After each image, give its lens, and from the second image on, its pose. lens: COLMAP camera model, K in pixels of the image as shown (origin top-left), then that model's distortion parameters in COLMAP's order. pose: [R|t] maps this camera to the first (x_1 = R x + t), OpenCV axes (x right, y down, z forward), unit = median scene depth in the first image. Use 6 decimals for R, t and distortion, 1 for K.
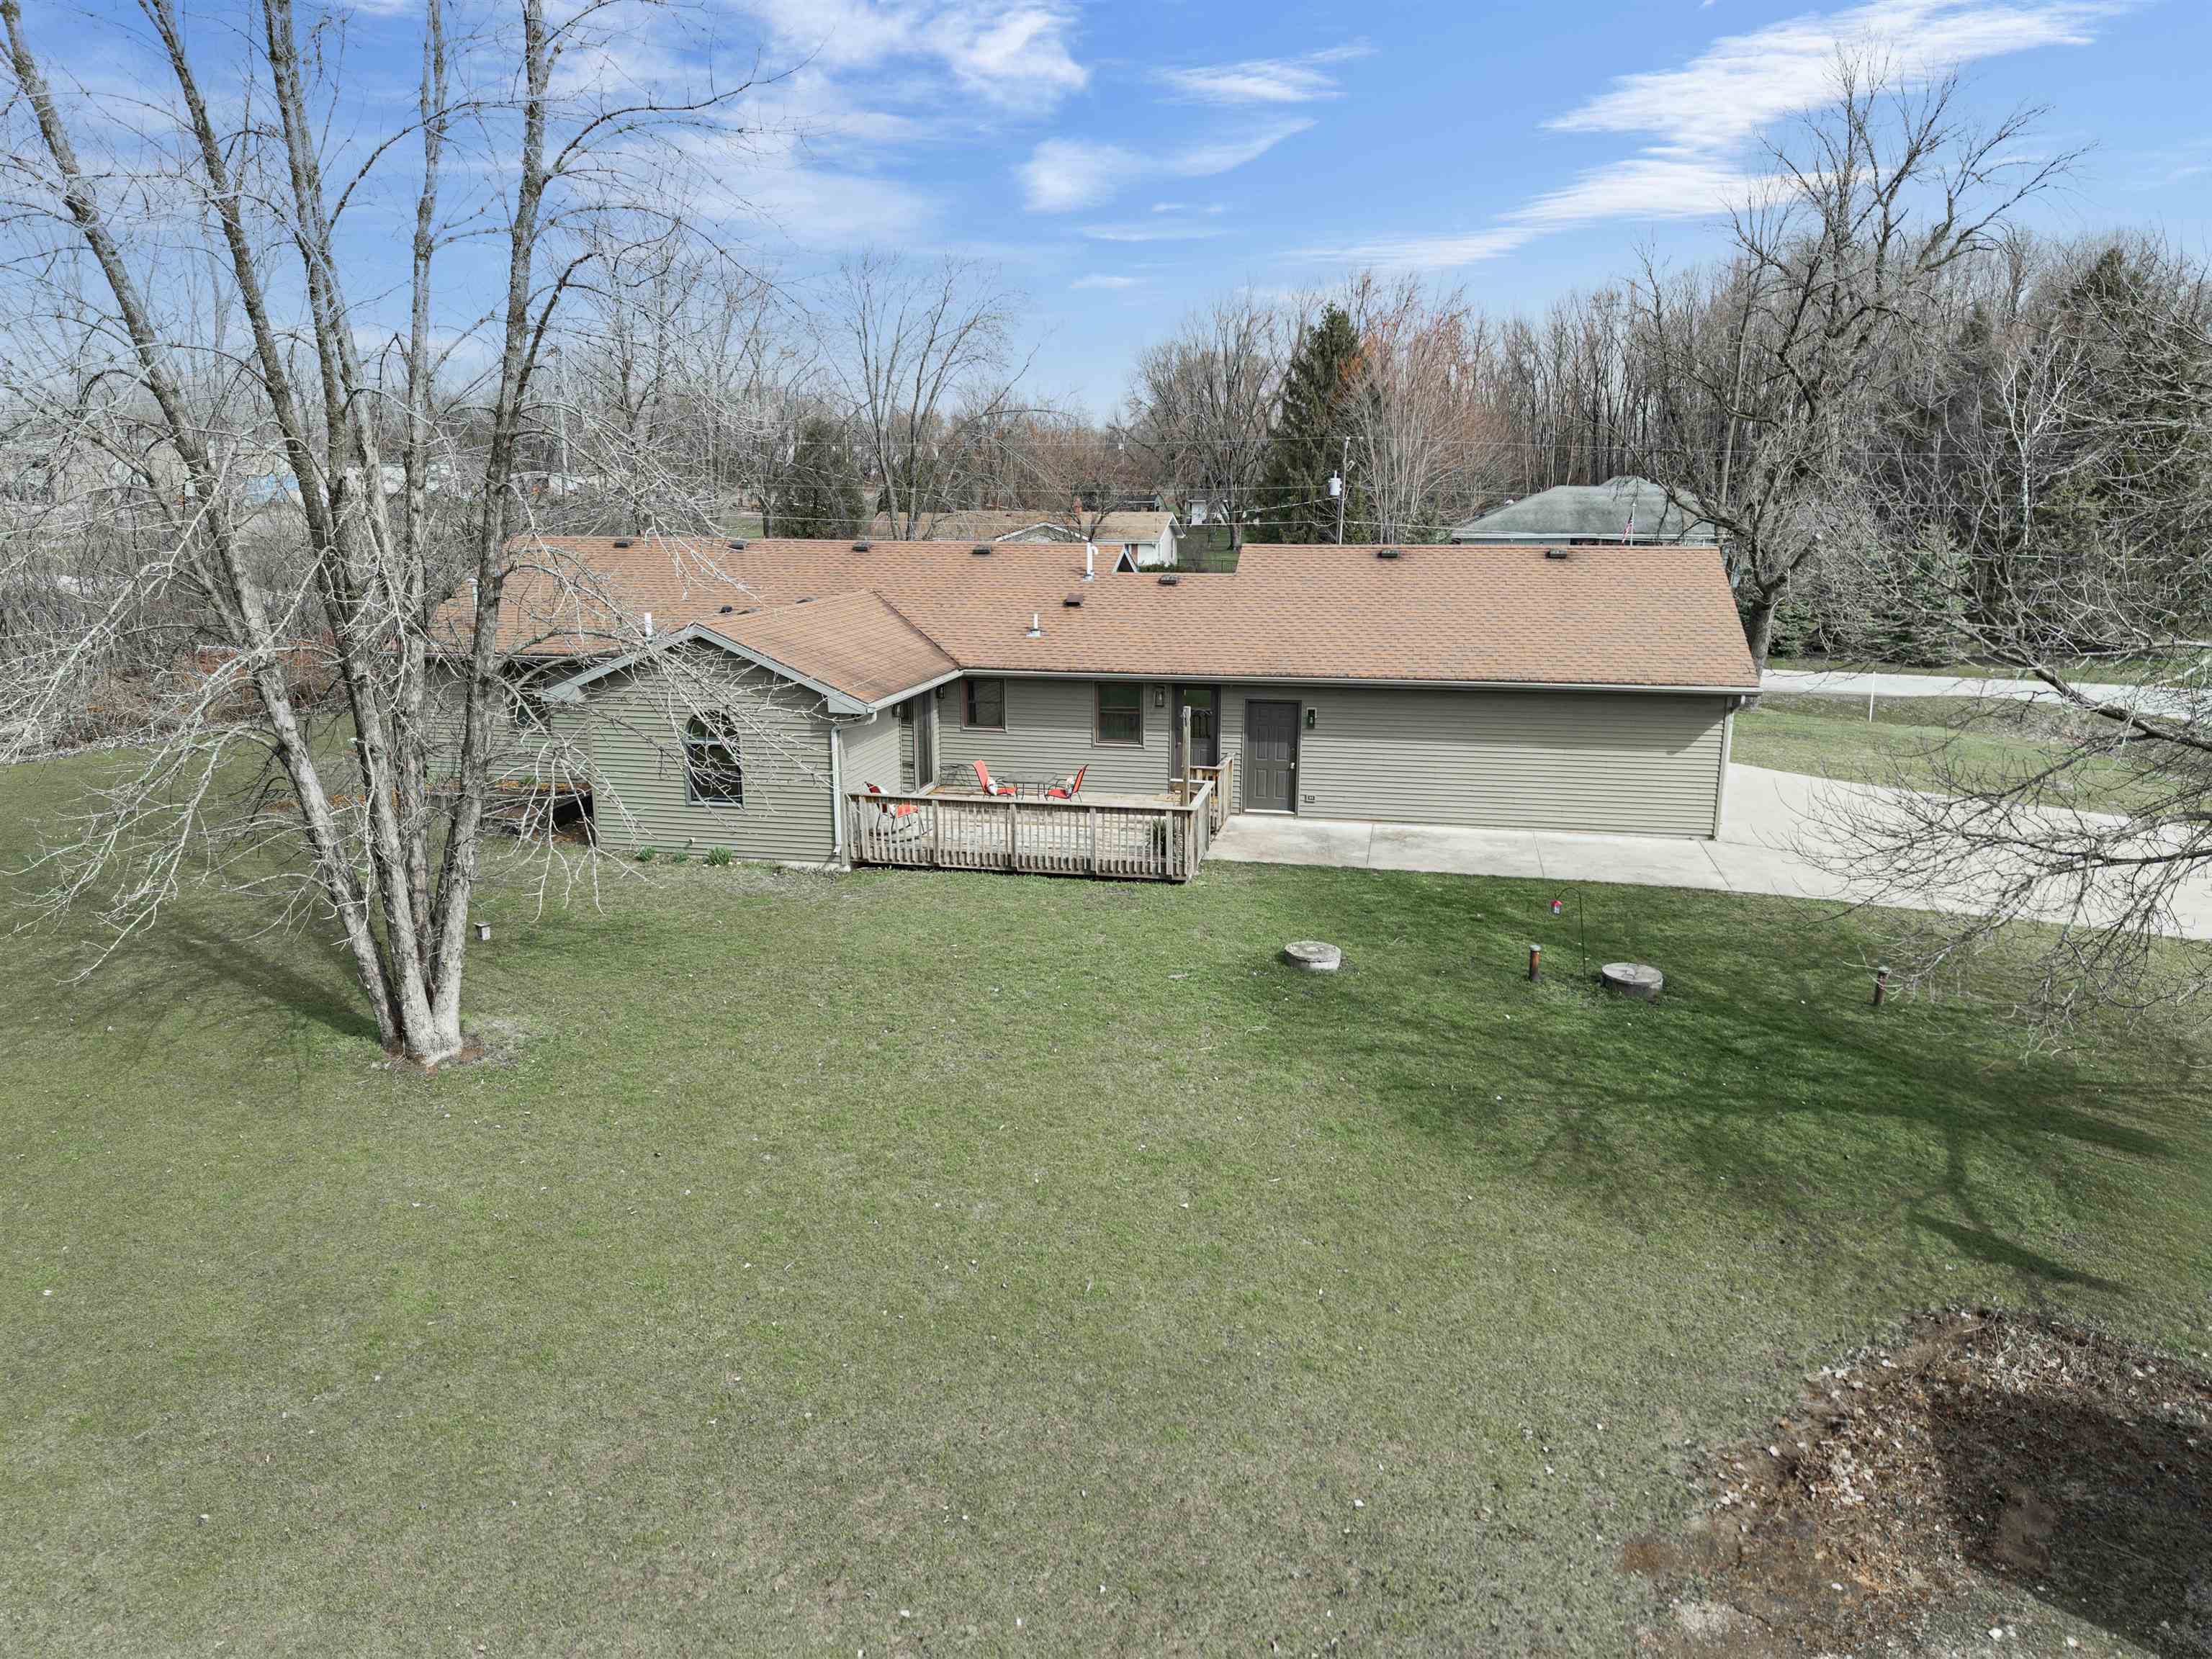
lens RADIAL K [[1445.6, 0, 1103.0], [0, 1445.6, 827.4], [0, 0, 1]] dist [0.003812, -0.021411]
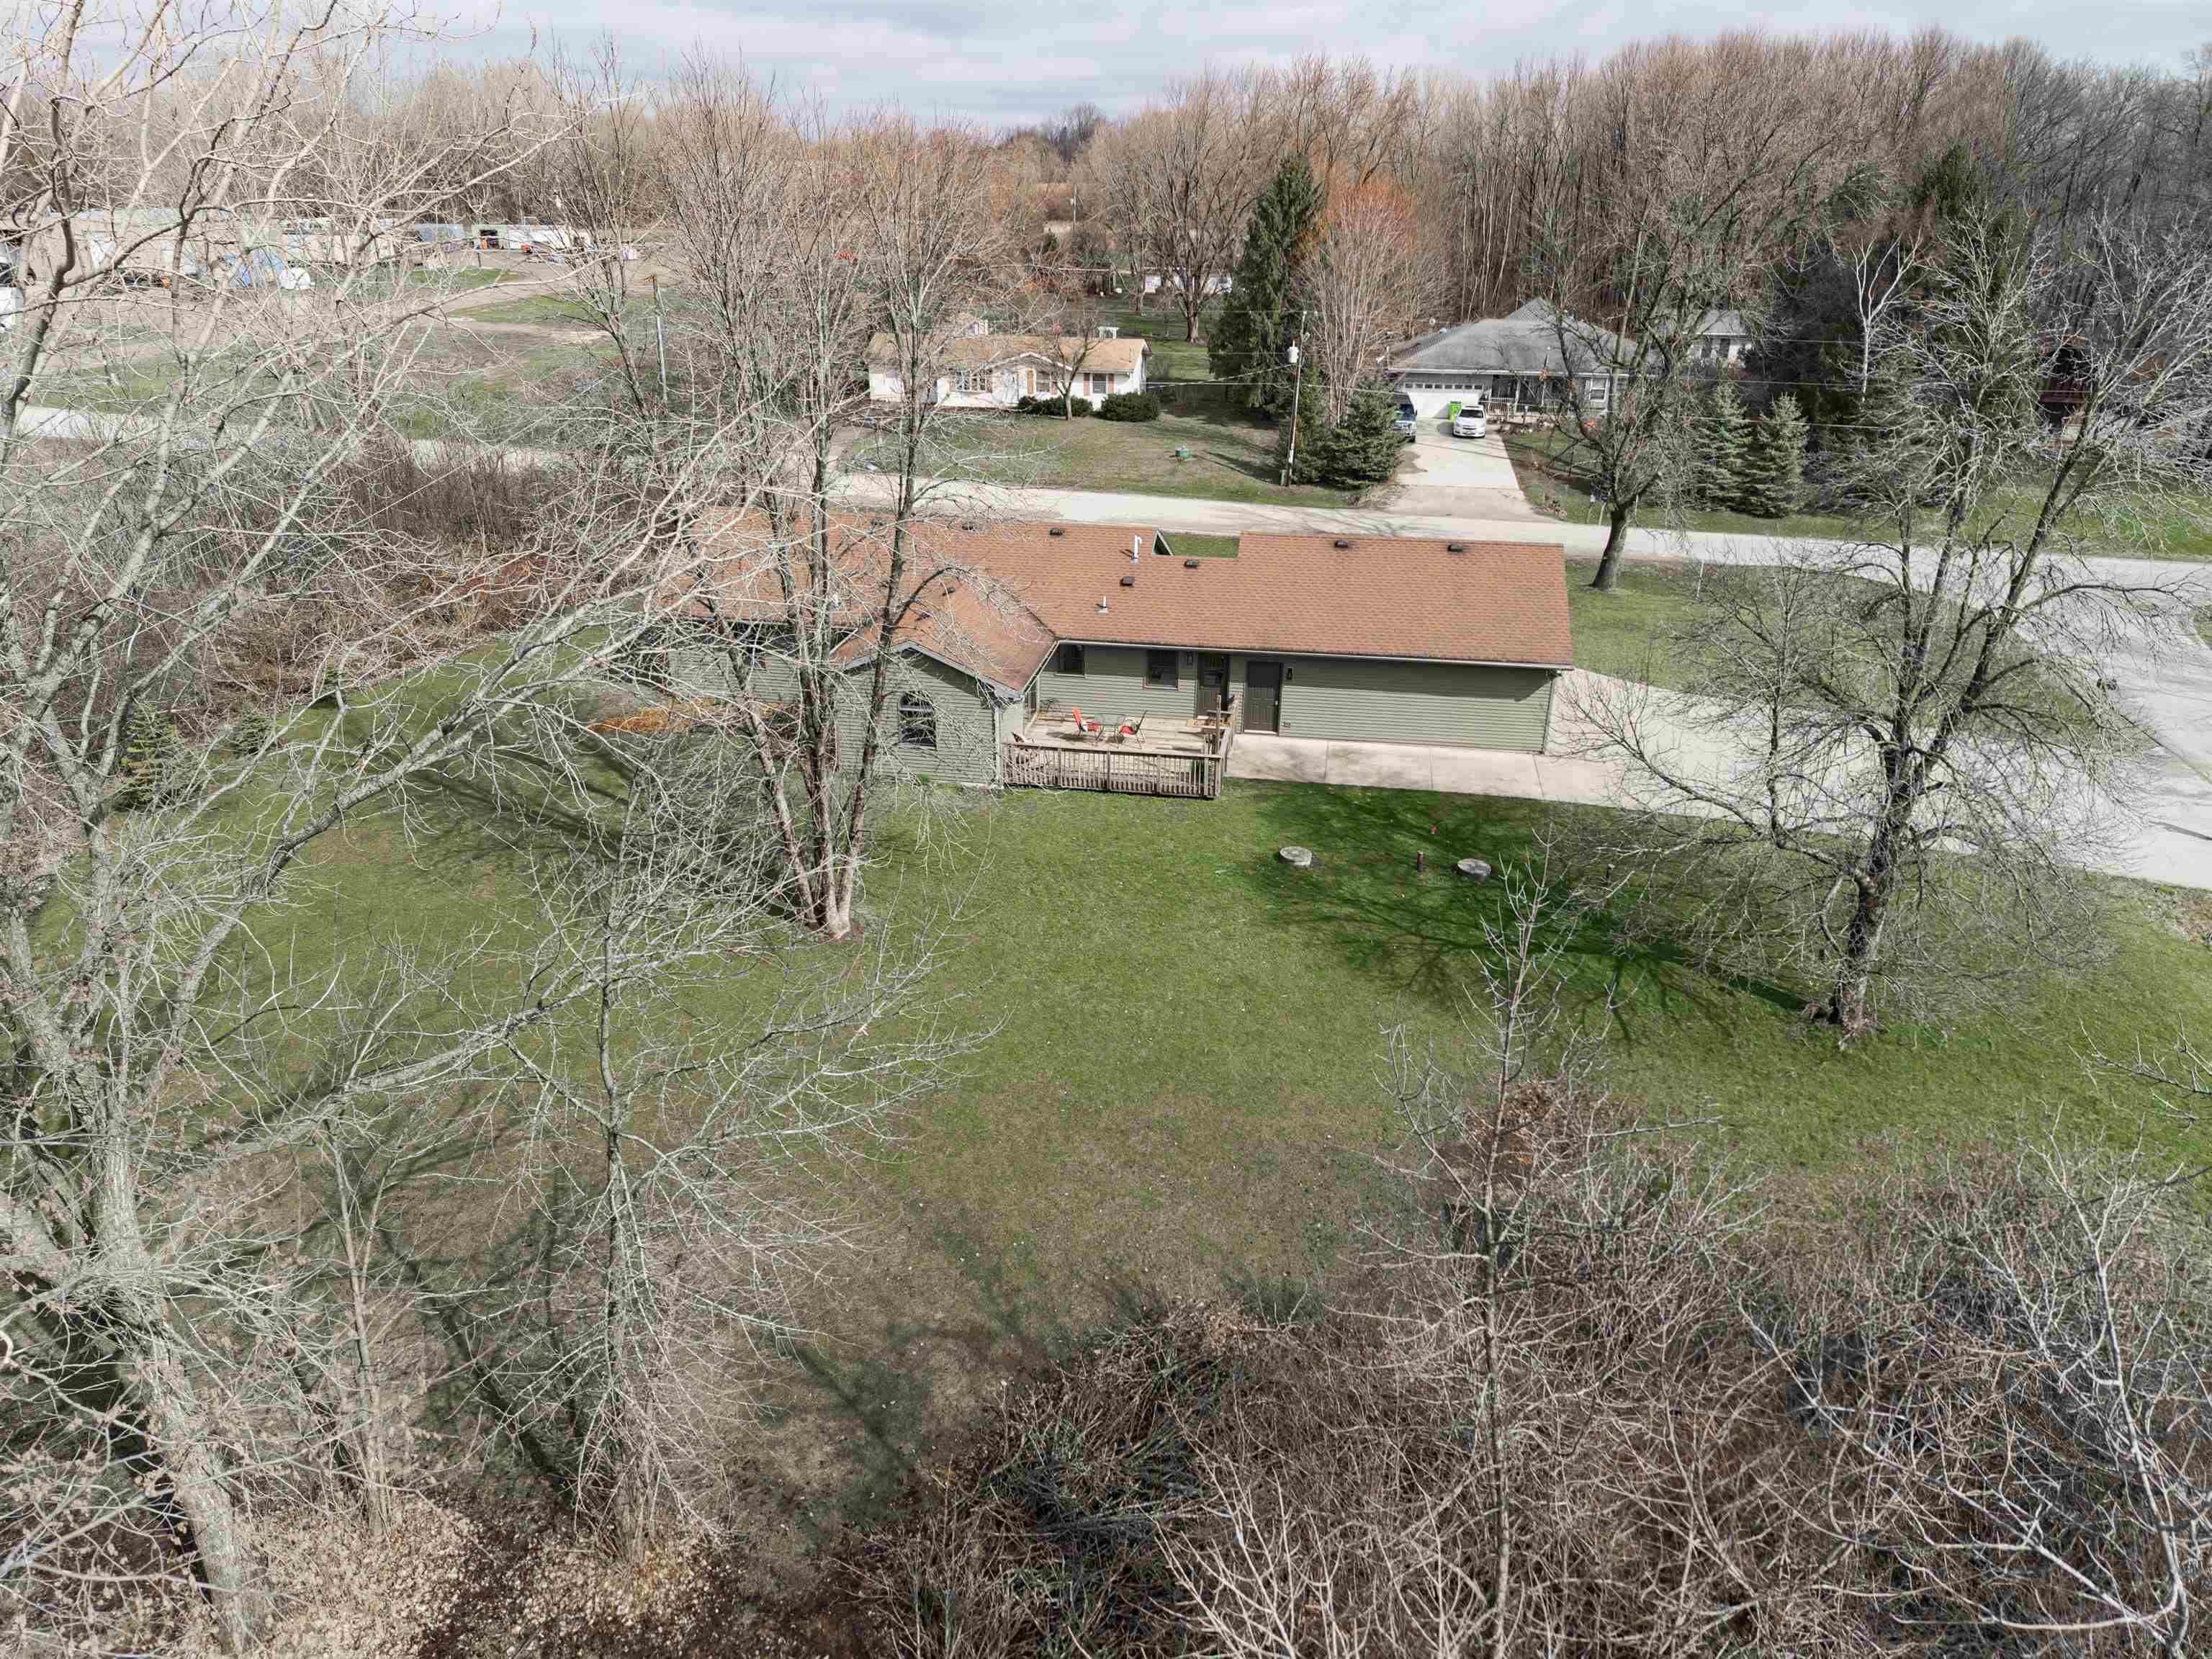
lens RADIAL K [[1445.6, 0, 1102.3], [0, 1445.6, 834.8], [0, 0, 1]] dist [0.003812, -0.021411]
pose [[0.998878, -0.011887, 0.045841, -0.127670], [0.002558, 0.980114, 0.198417, -0.215691], [-0.047288, -0.198077, 0.979045, -0.532398]]
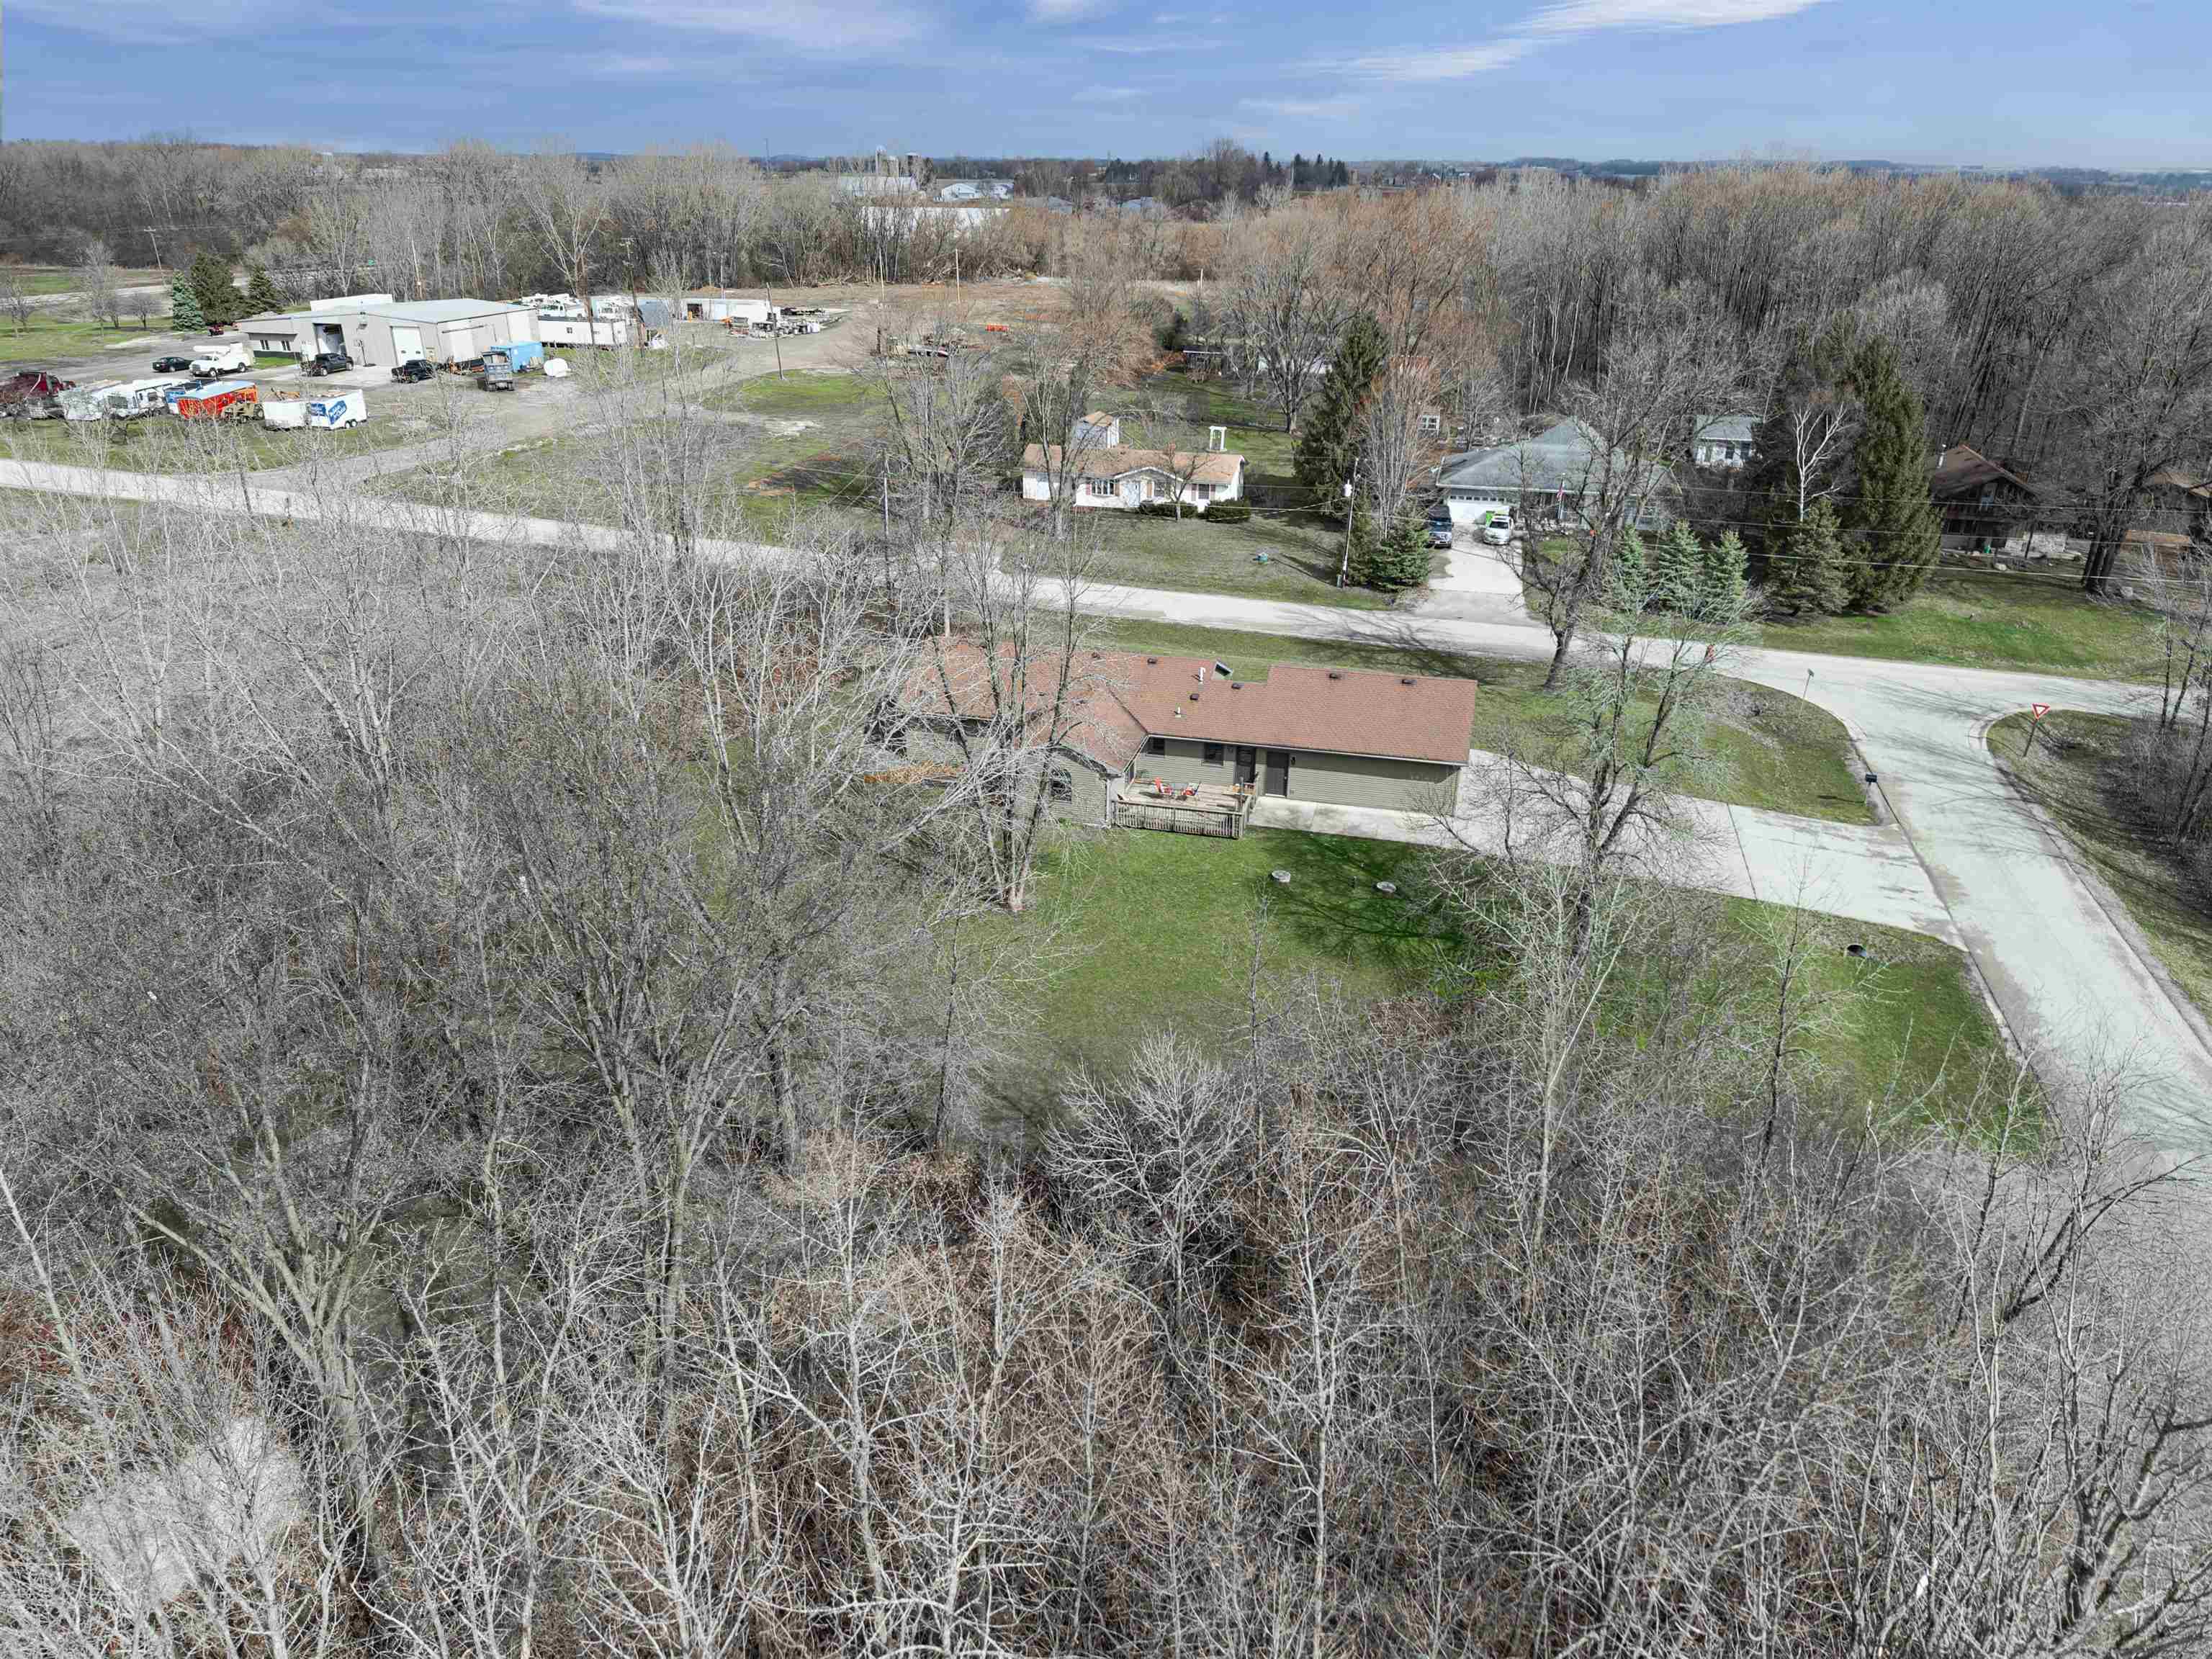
lens RADIAL K [[1445.6, 0, 1103.2], [0, 1445.6, 838.7], [0, 0, 1]] dist [0.003812, -0.021411]
pose [[0.999088, 0.025991, -0.033881, -0.091066], [-0.018647, 0.979326, 0.201428, -0.436903], [0.038416, -0.200613, 0.978917, -1.444813]]
